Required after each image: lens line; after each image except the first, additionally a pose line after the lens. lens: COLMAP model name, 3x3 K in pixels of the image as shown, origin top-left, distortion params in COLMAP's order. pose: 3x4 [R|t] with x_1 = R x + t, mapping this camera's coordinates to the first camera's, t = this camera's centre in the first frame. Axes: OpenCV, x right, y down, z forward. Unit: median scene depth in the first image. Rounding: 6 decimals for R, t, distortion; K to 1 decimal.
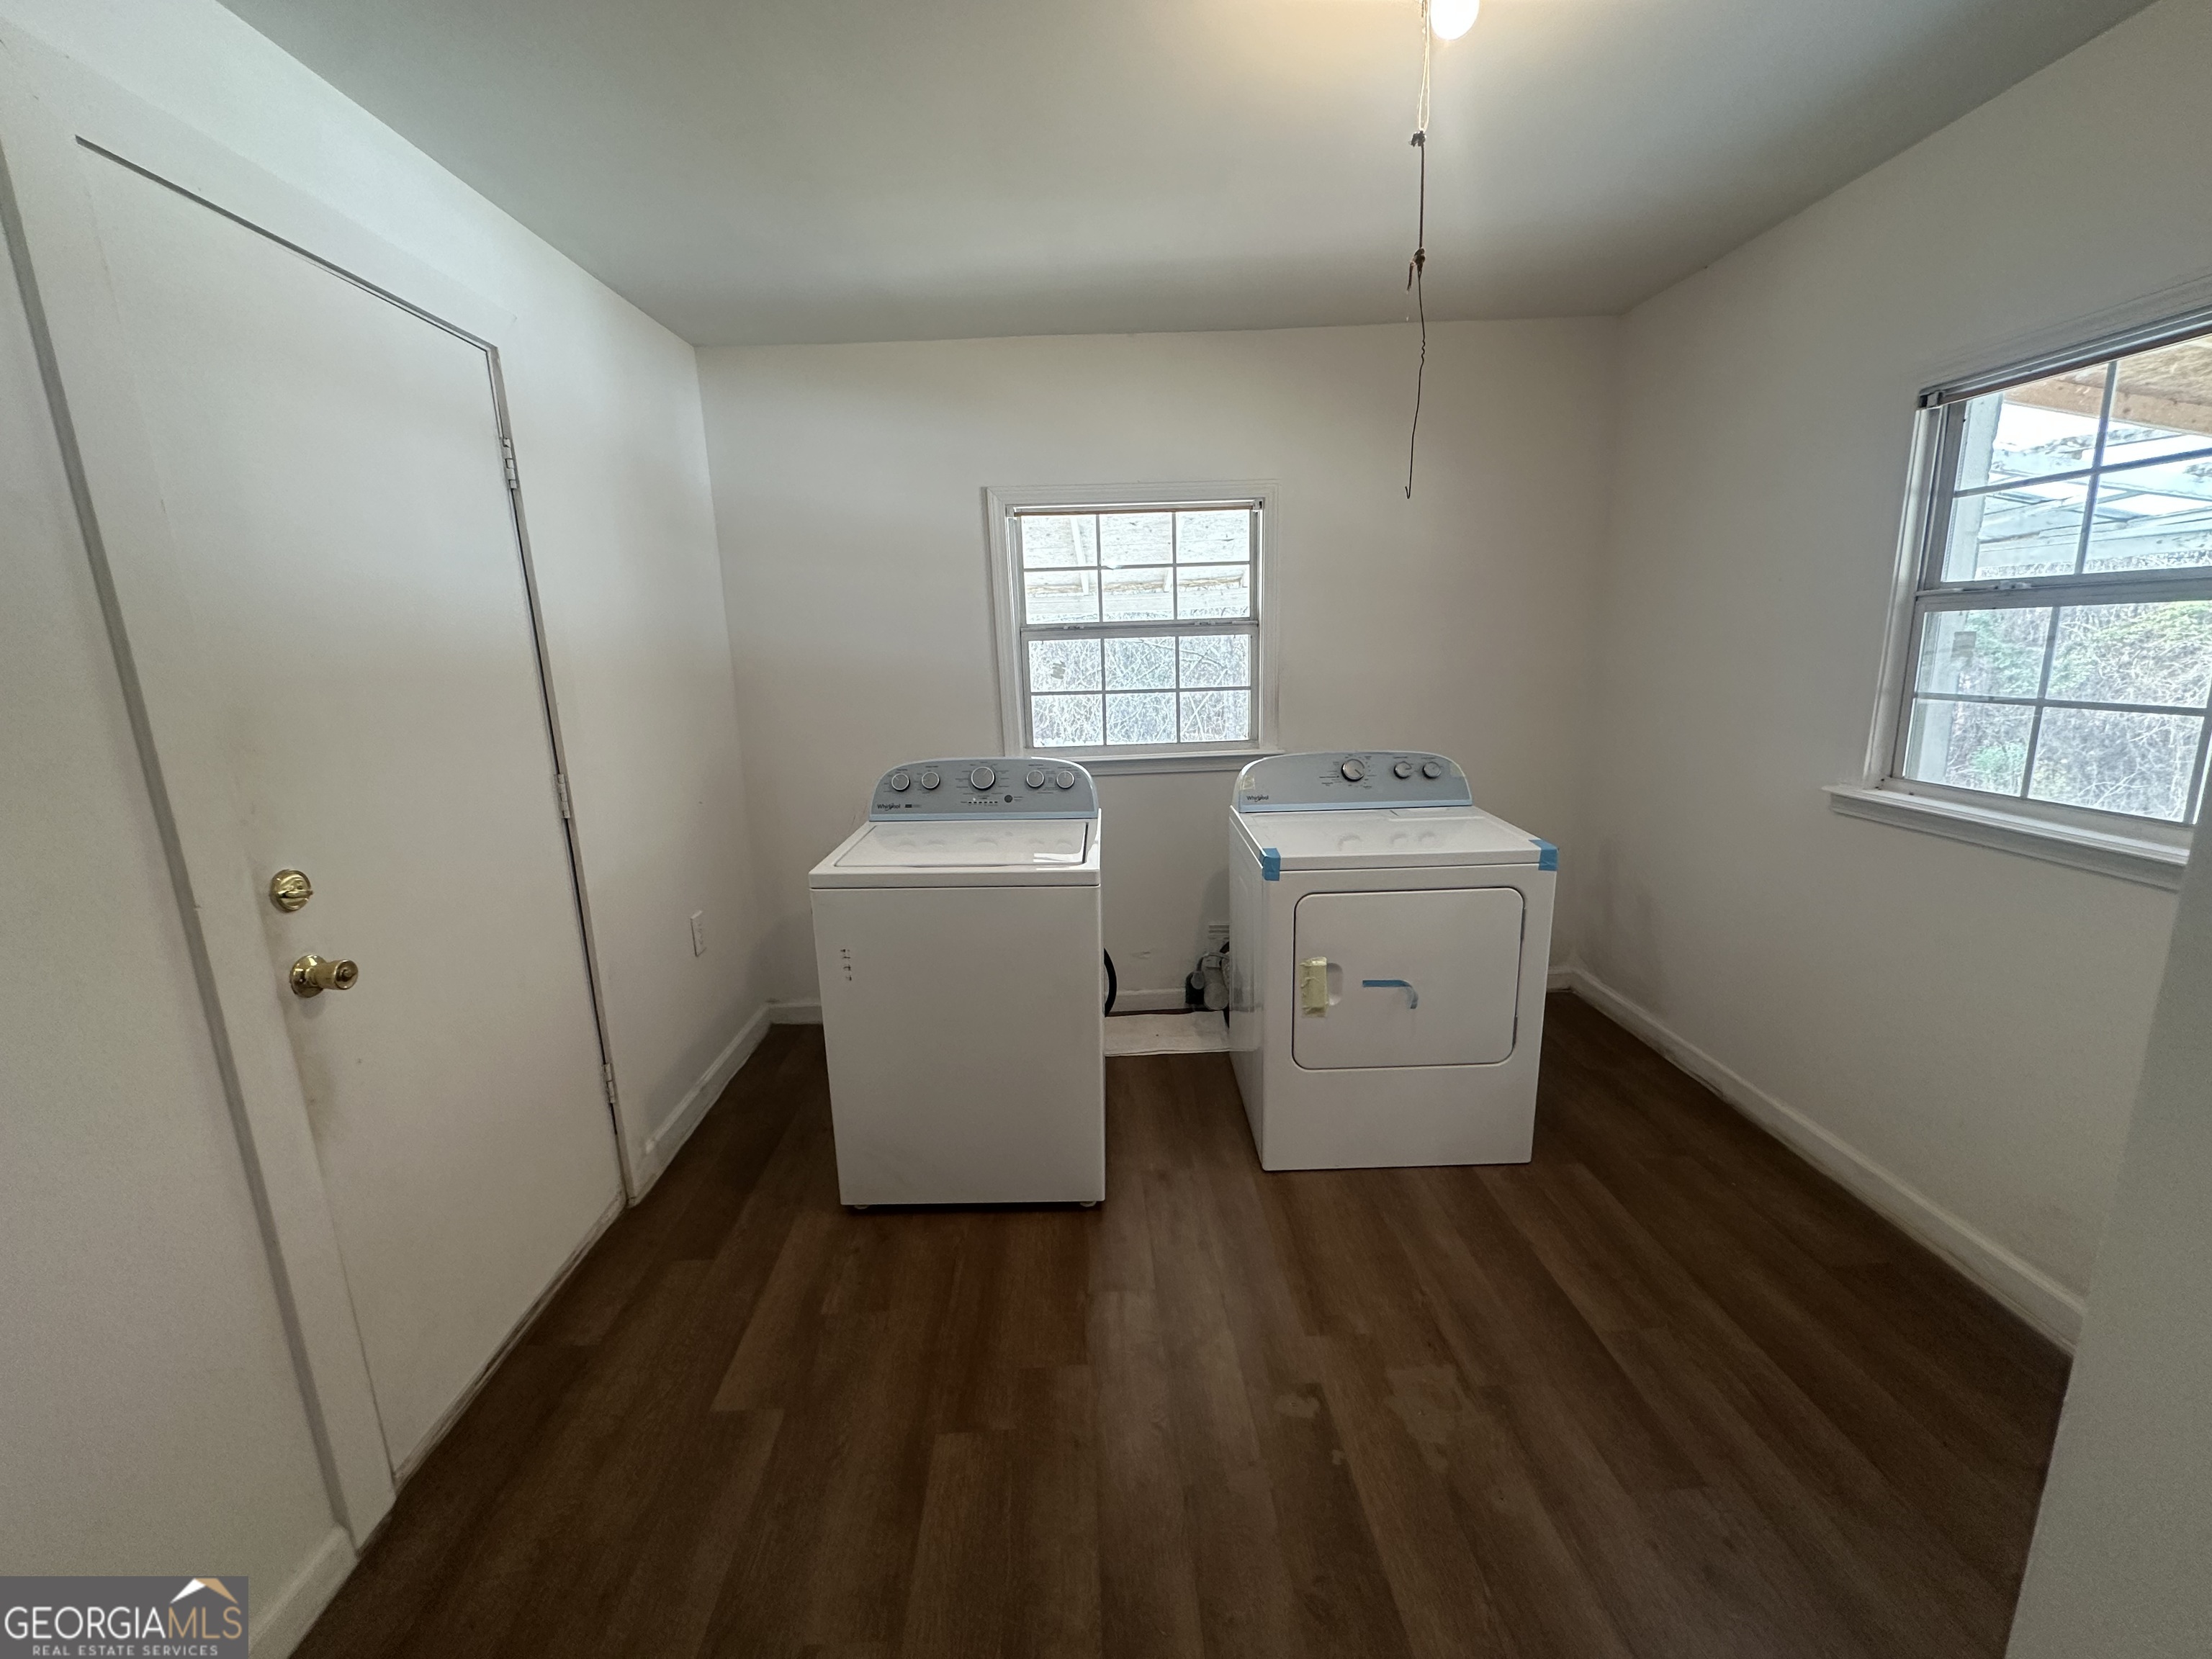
lens RADIAL K [[902.5, 0, 1106.0], [0, 902.5, 829.5], [0, 0, 1]] dist [0.016221, 0.000207]
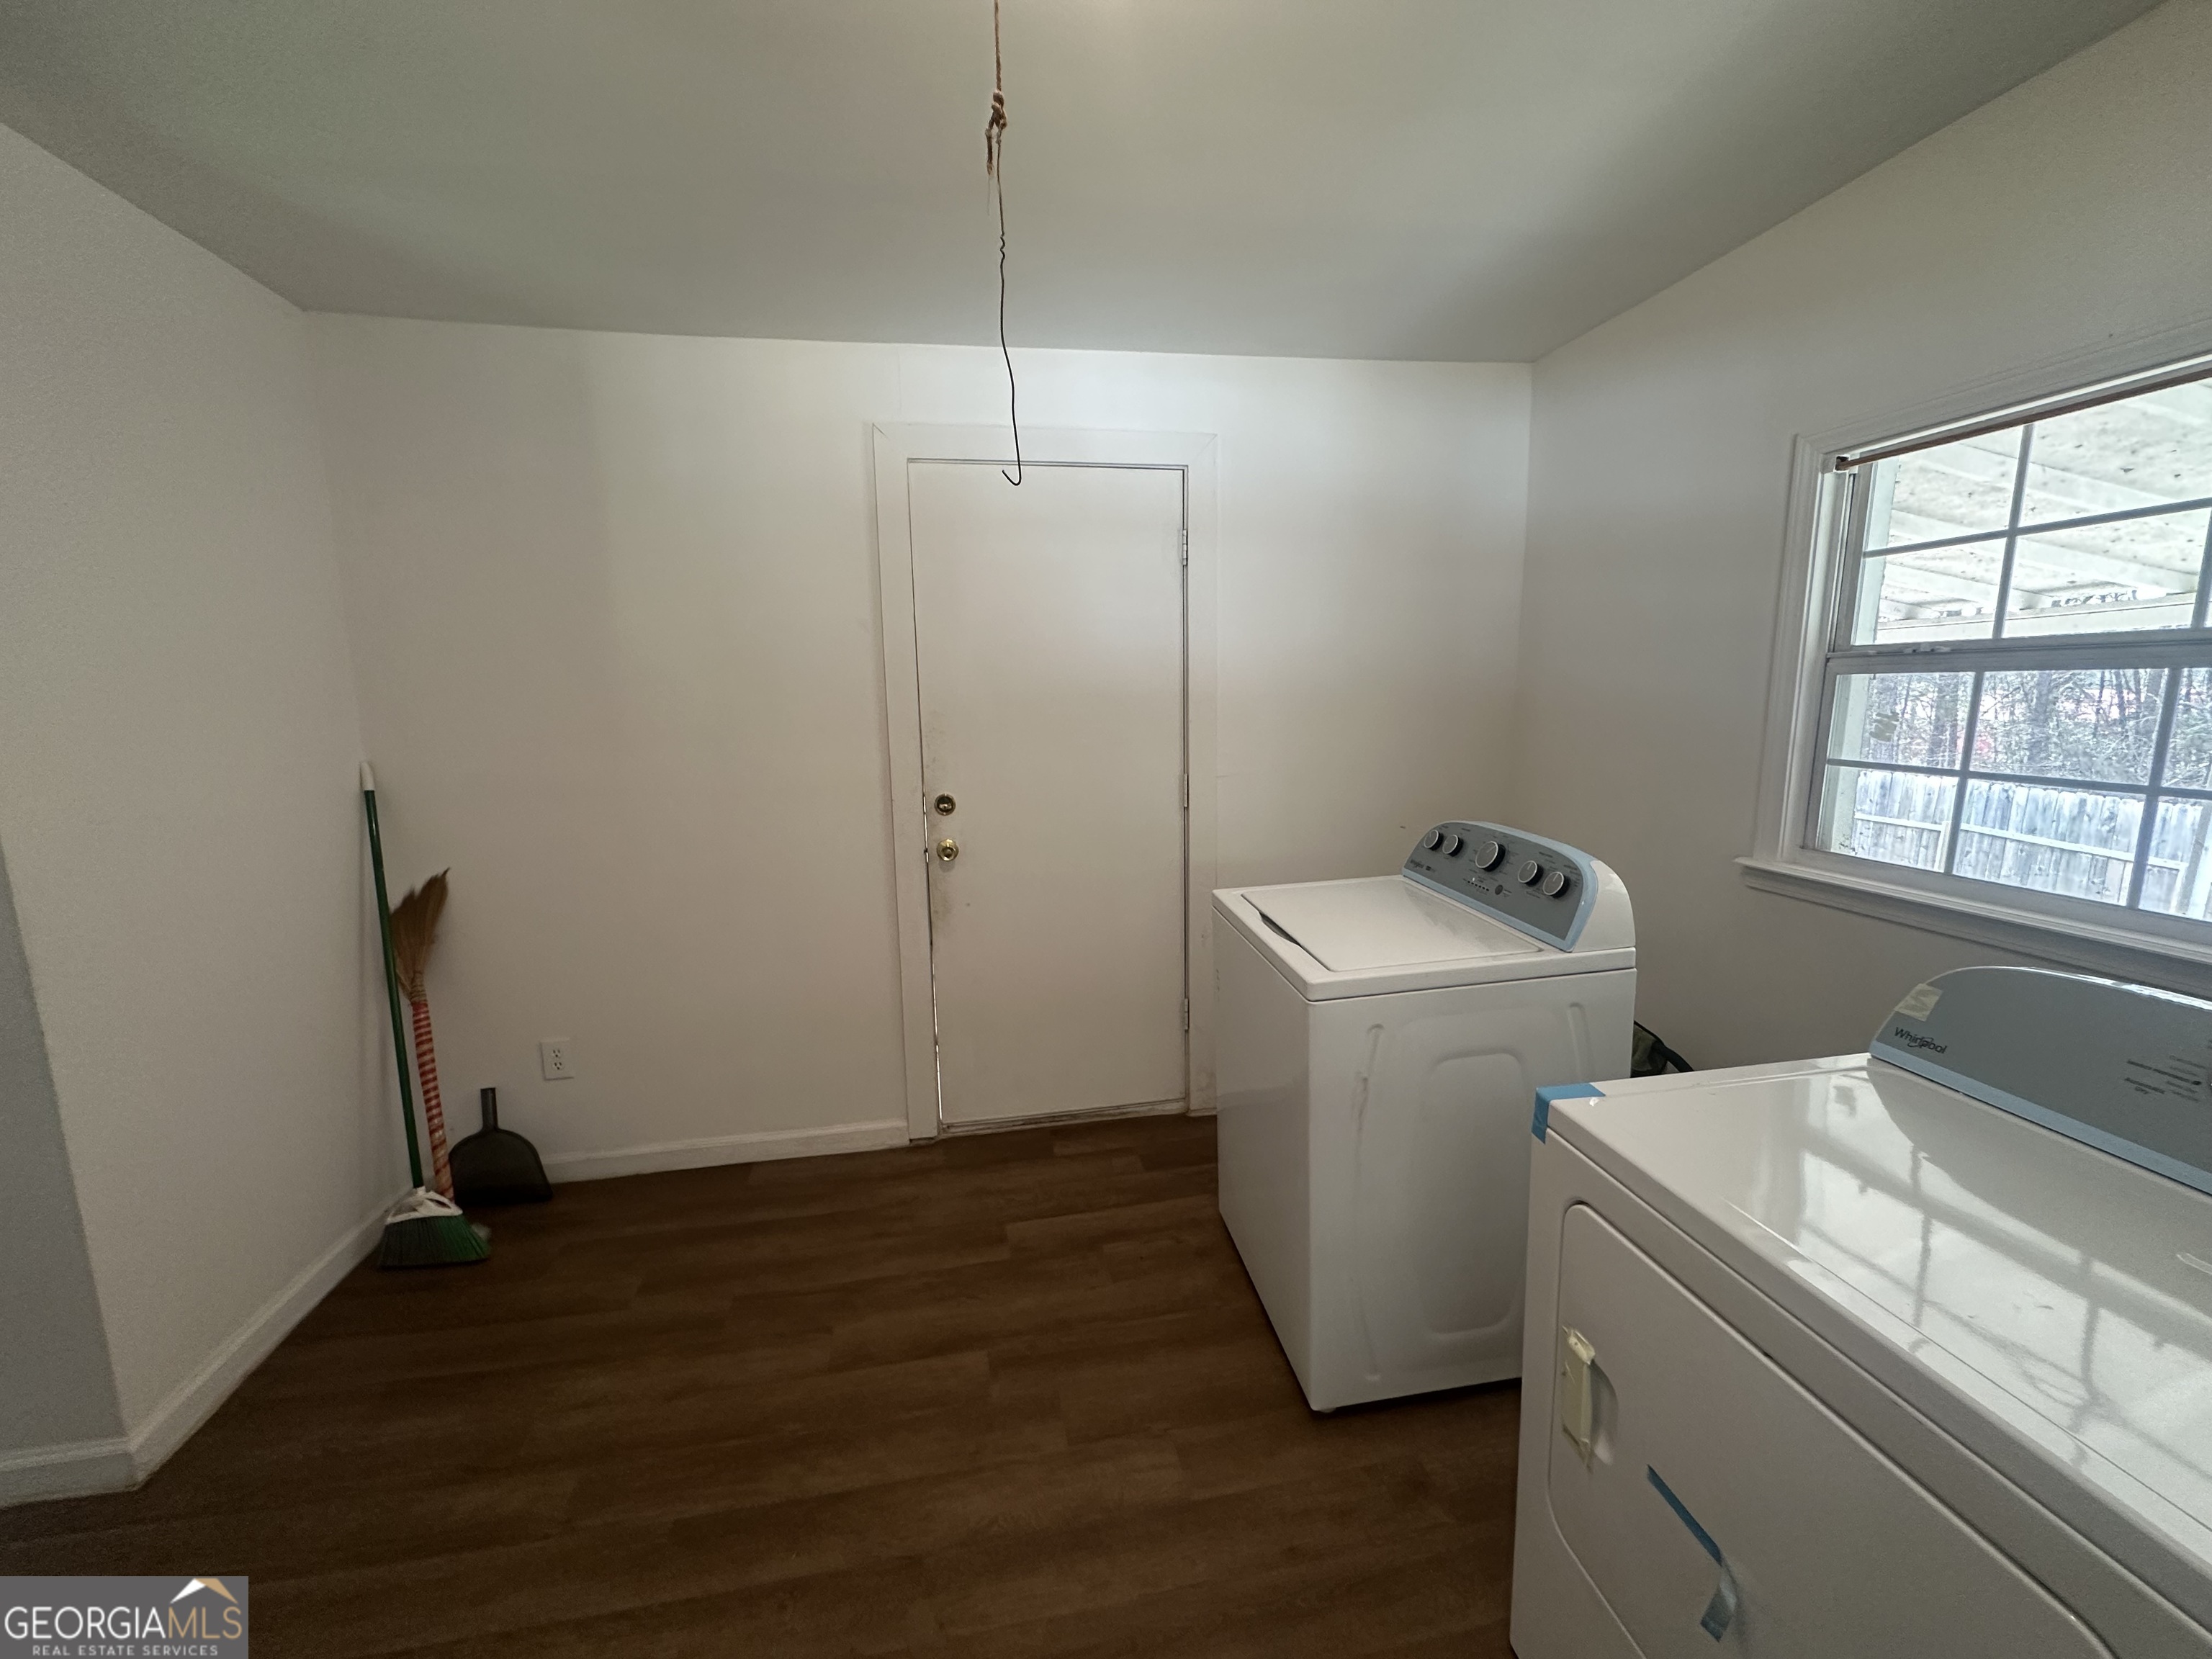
lens RADIAL K [[902.5, 0, 1106.0], [0, 902.5, 829.5], [0, 0, 1]] dist [0.016221, 0.000207]
pose [[0.130704, 0.185311, -0.973949, 0.648418], [-0.193163, 0.968310, 0.158315, -0.157455], [0.972422, 0.167438, 0.162357, 0.636884]]
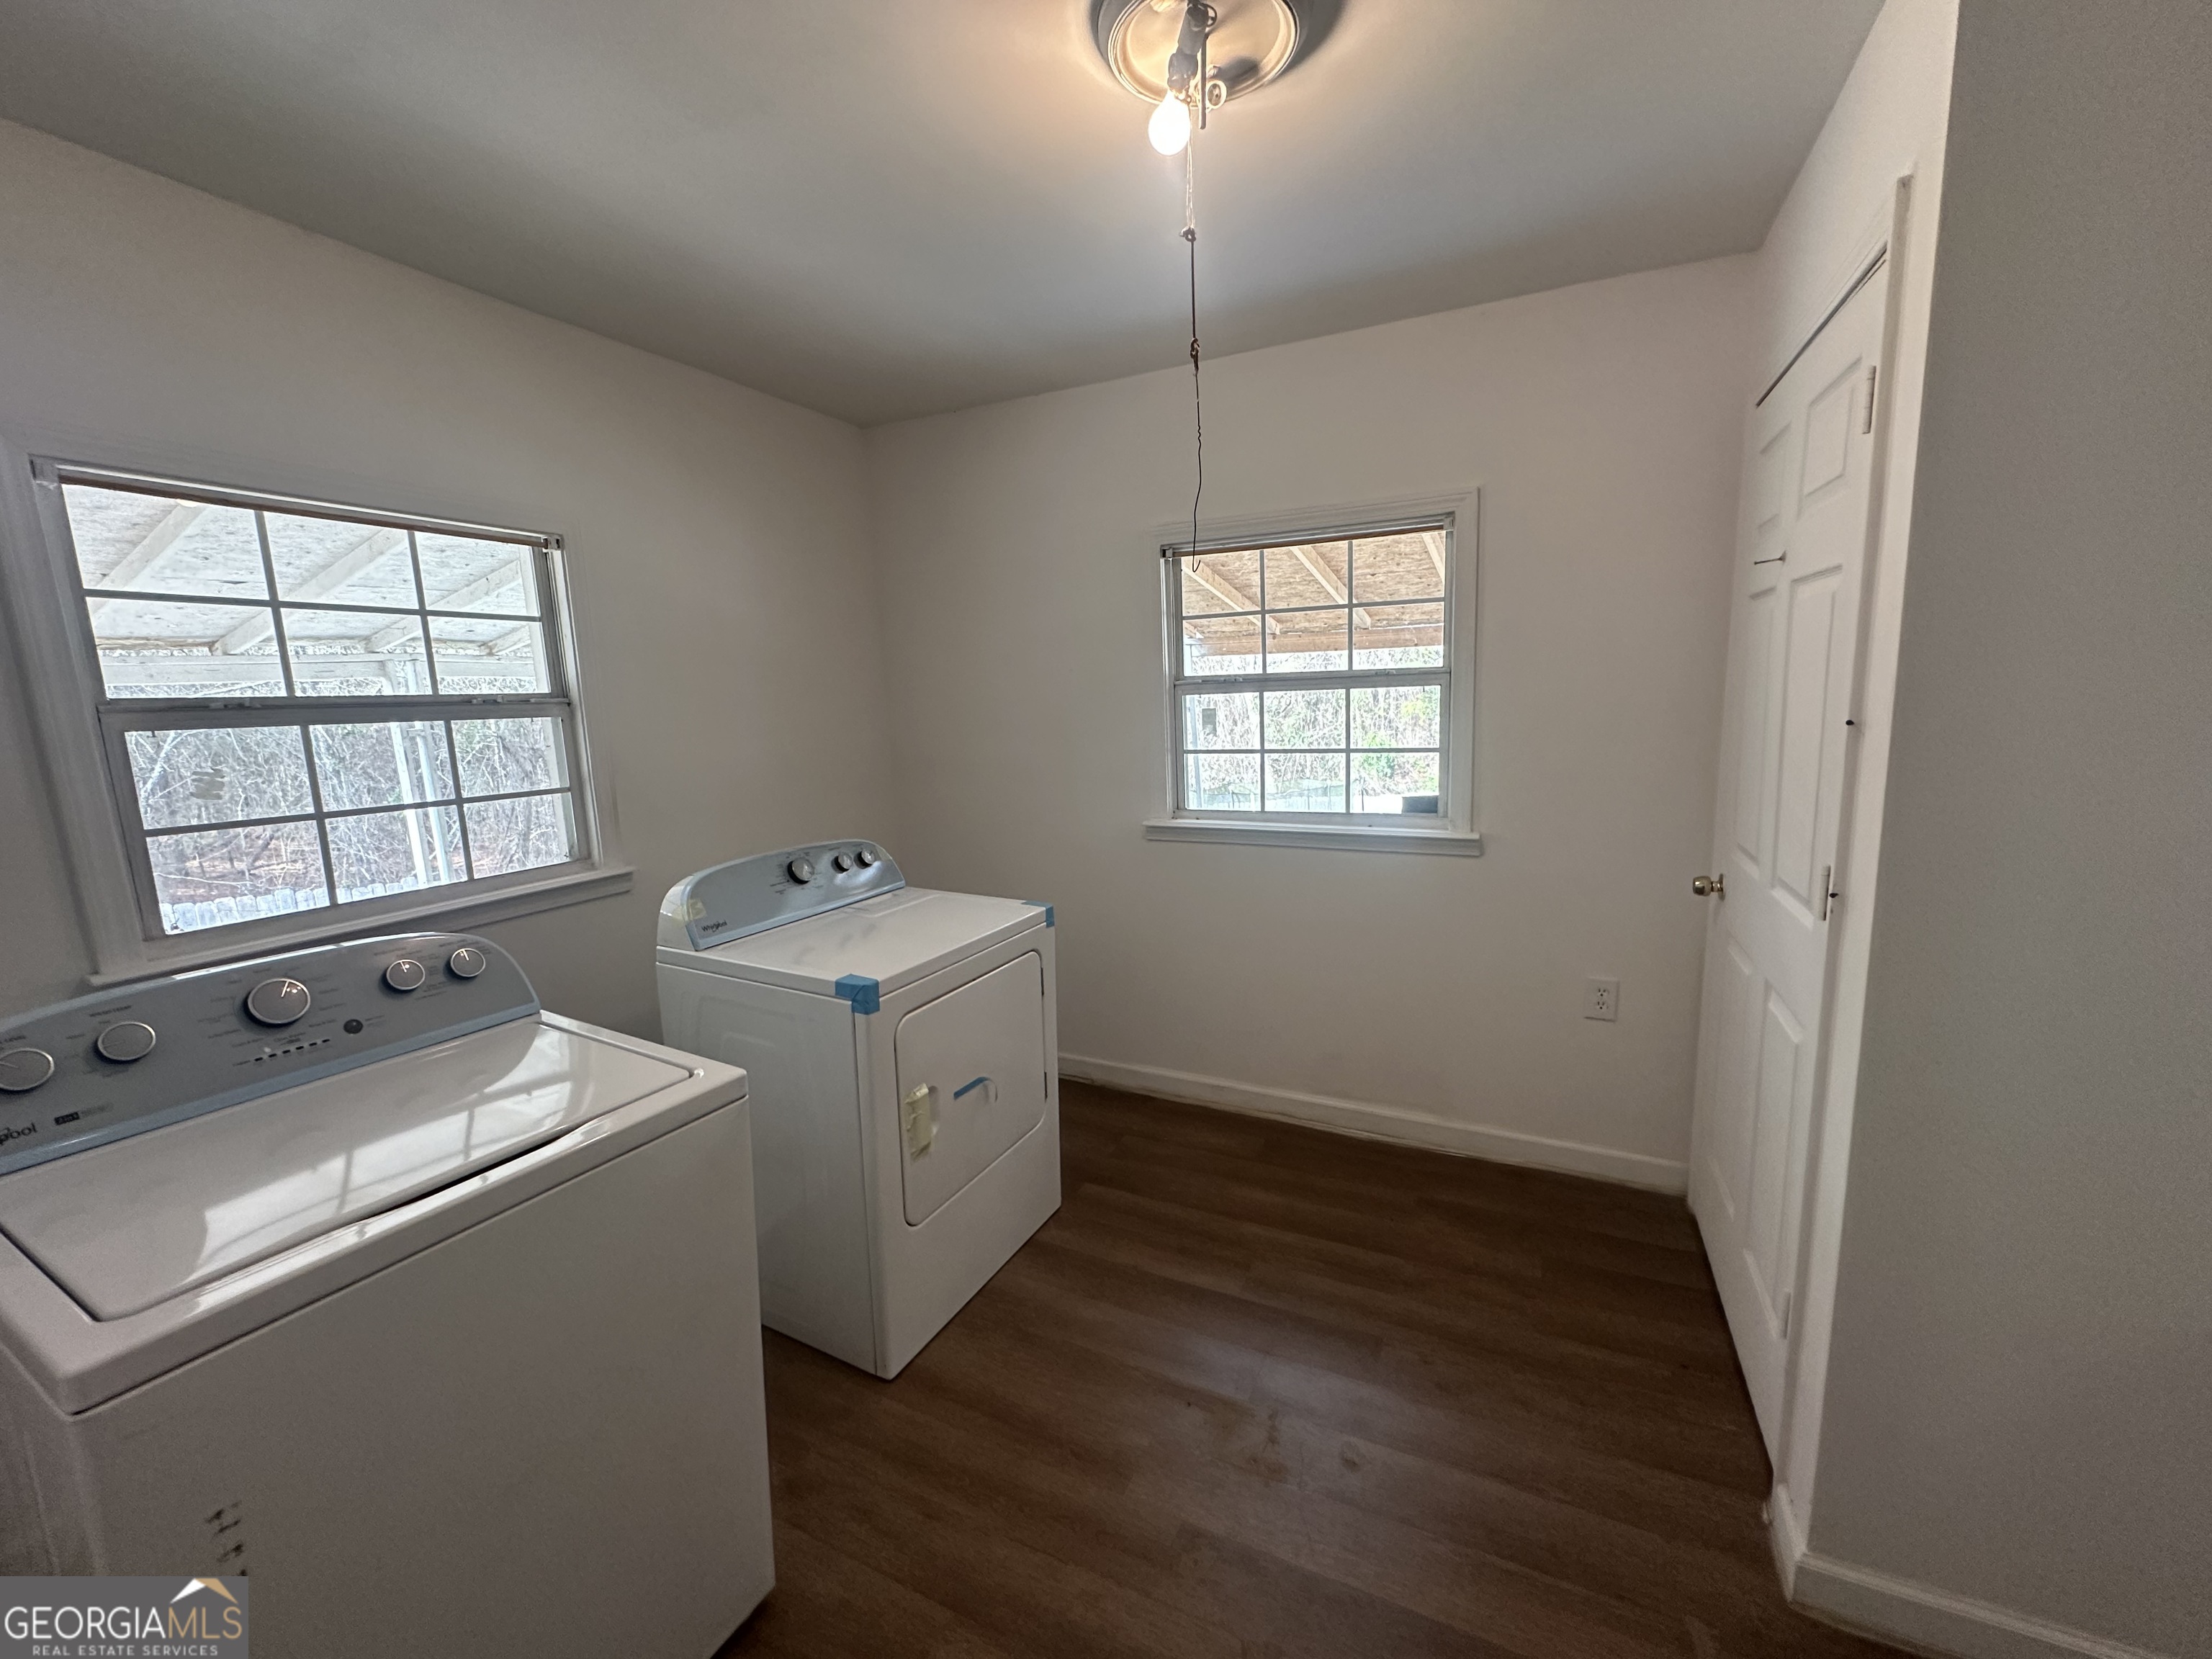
lens RADIAL K [[881.3, 0, 1130.1], [0, 881.3, 828.2], [0, 0, 1]] dist [0.000218, 0.000022]
pose [[0.461173, -0.118244, 0.879396, -0.377812], [0.203957, 0.978670, 0.024633, -0.075995], [-0.863551, 0.167999, 0.475453, 0.409744]]
